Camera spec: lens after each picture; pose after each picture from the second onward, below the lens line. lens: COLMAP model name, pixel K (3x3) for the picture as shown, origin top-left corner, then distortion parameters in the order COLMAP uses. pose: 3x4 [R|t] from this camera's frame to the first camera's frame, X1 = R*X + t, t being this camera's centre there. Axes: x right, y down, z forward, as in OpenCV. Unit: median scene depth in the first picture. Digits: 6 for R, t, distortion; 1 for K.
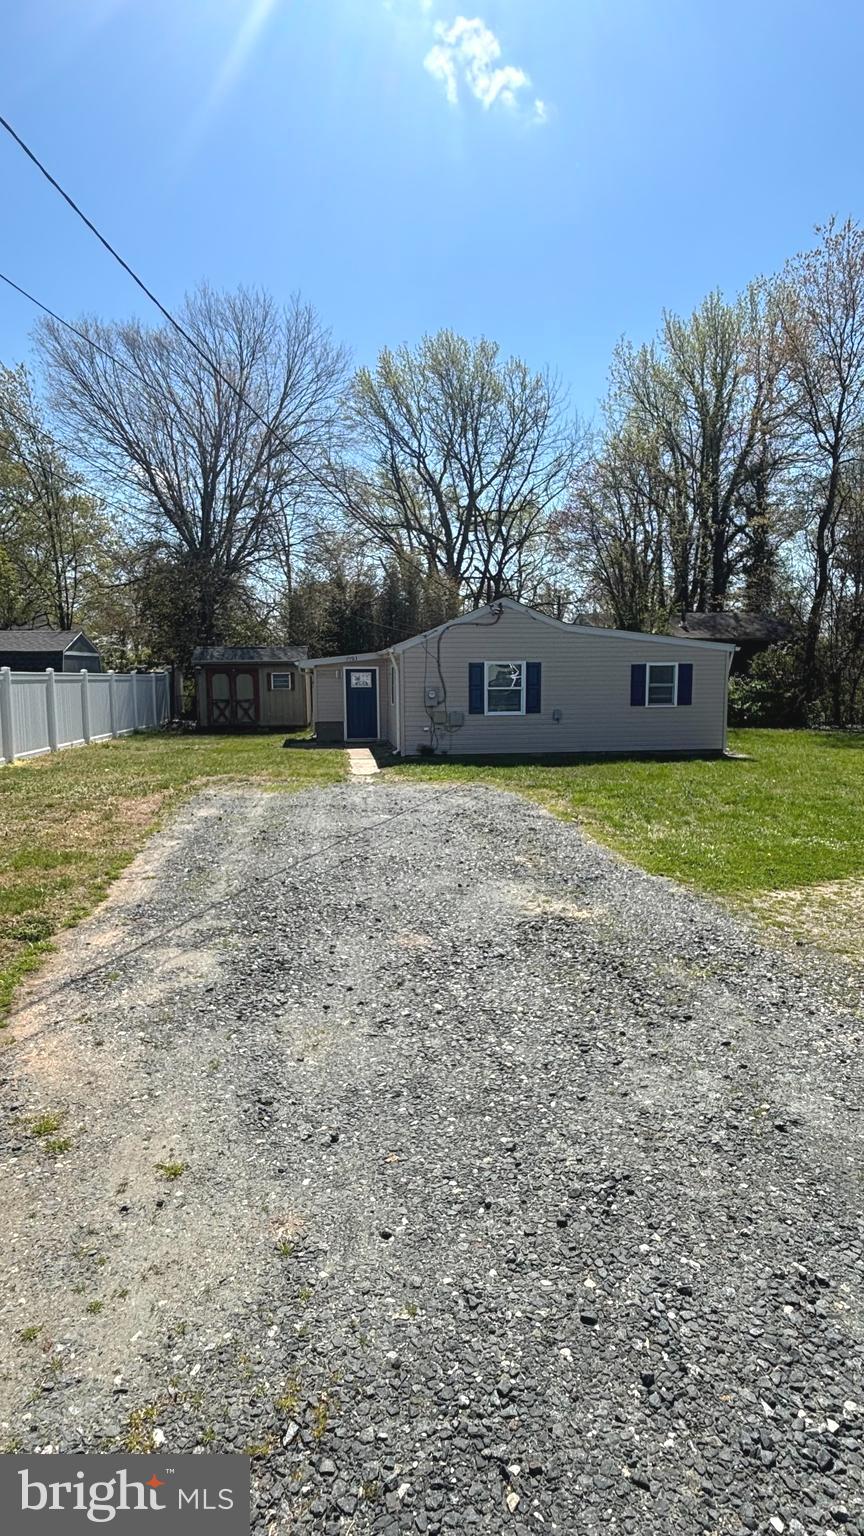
lens RADIAL K [[1122.7, 0, 432.0], [0, 1122.7, 768.0], [0, 0, 1]] dist [0.091389, -0.190592]
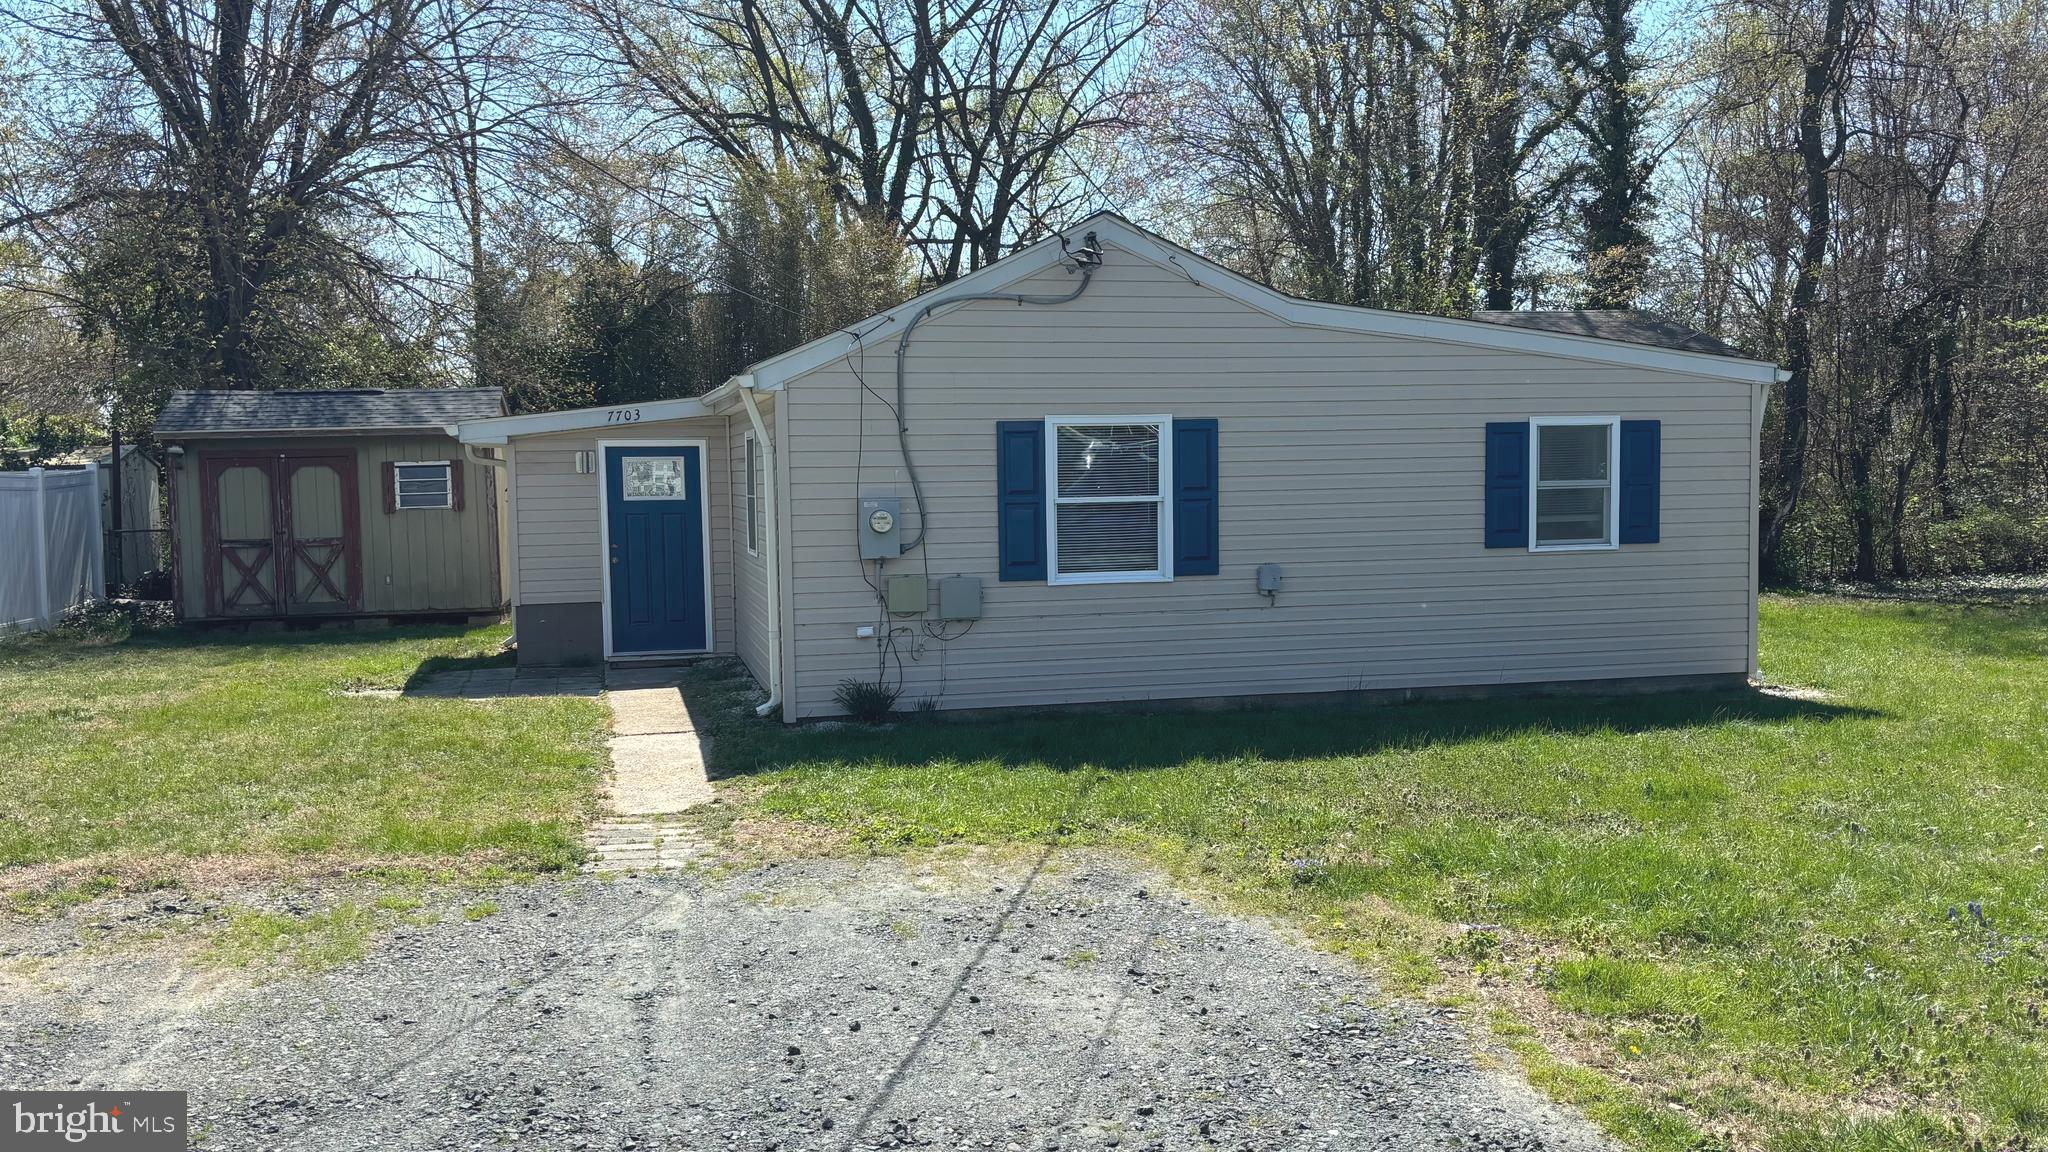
lens RADIAL K [[1496.9, 0, 1025.0], [0, 1496.9, 536.0], [0, 0, 1]] dist [0.091389, -0.190592]
pose [[0.987438, -0.018039, 0.156971, -0.022808], [0.024251, 0.998993, -0.037749, -0.038887], [-0.156132, 0.041081, 0.986882, 0.503935]]
